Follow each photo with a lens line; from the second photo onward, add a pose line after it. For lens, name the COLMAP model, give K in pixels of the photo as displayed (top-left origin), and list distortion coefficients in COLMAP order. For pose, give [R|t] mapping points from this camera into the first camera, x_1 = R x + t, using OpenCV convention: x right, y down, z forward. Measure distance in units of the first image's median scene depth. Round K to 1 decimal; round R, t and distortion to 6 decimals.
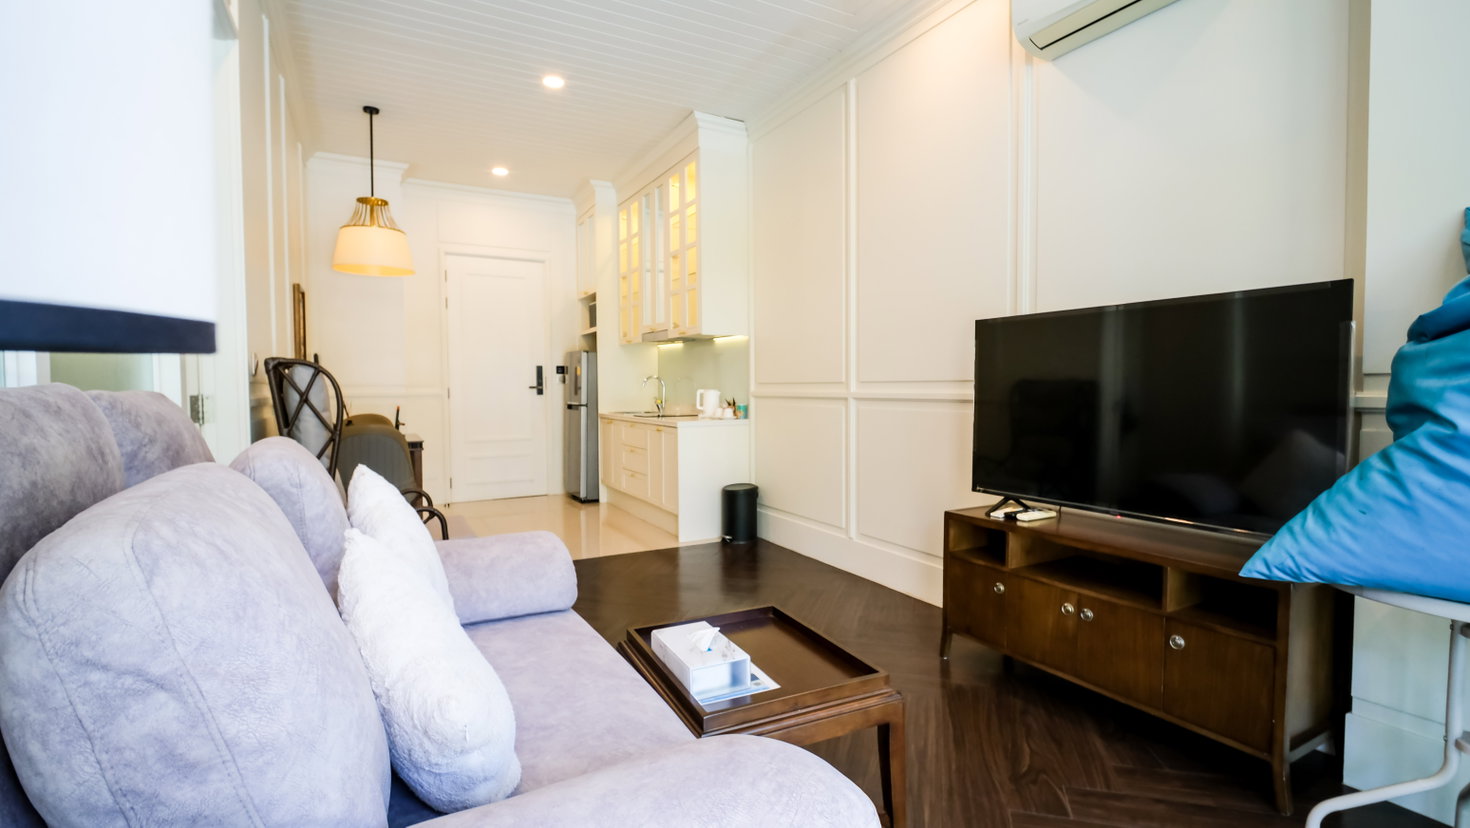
lens RADIAL K [[699.8, 0, 742.0], [0, 699.8, 416.0], [0, 0, 1]] dist [0.001624, -0.001850]
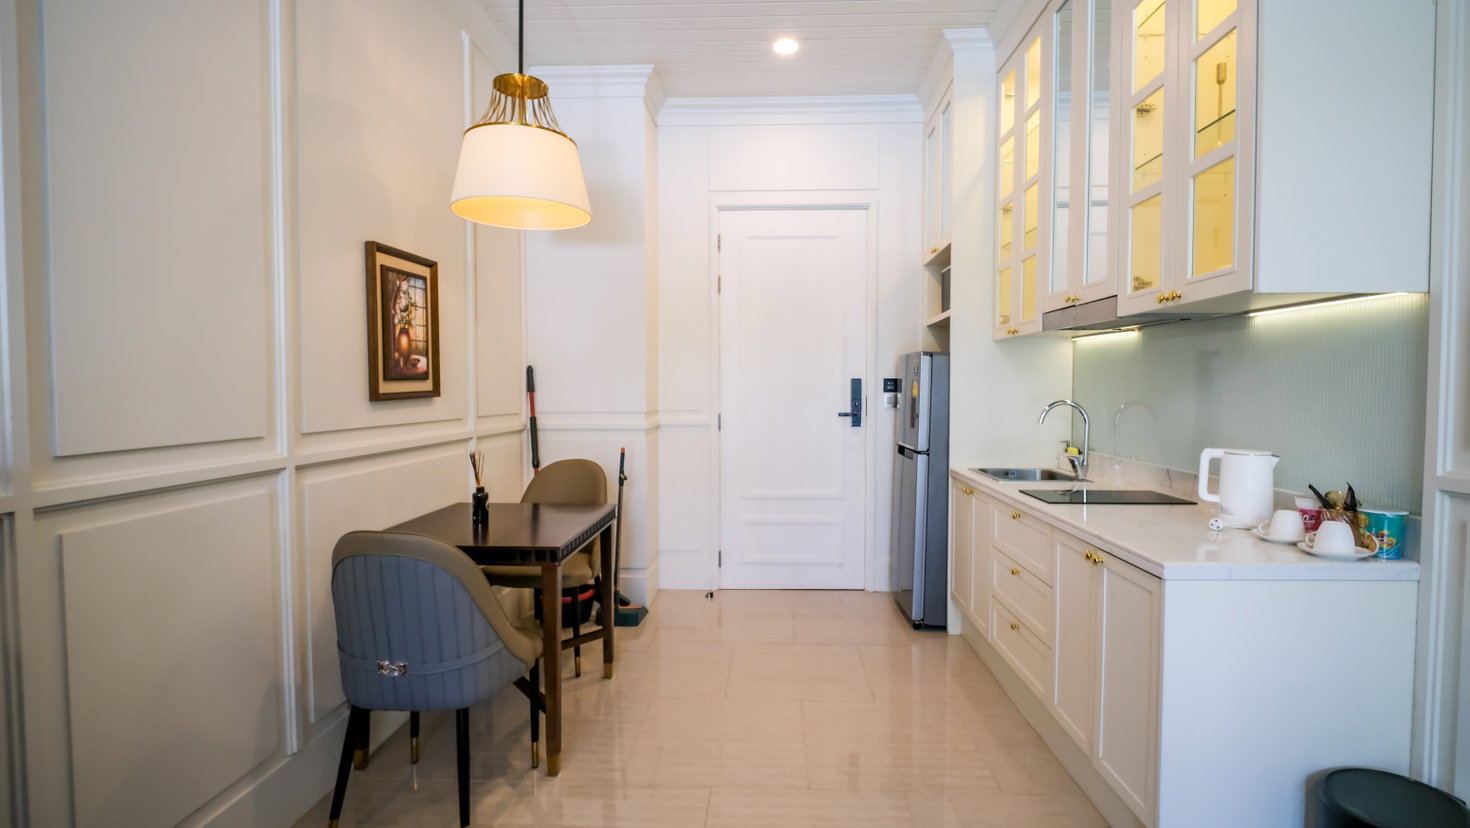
lens RADIAL K [[699.8, 0, 742.3], [0, 699.8, 419.8], [0, 0, 1]] dist [0.001624, -0.001850]
pose [[0.865634, 0.025992, -0.500003, -0.074847], [-0.025055, 0.999649, 0.008590, -0.041828], [0.500051, 0.005092, 0.865981, 0.455127]]
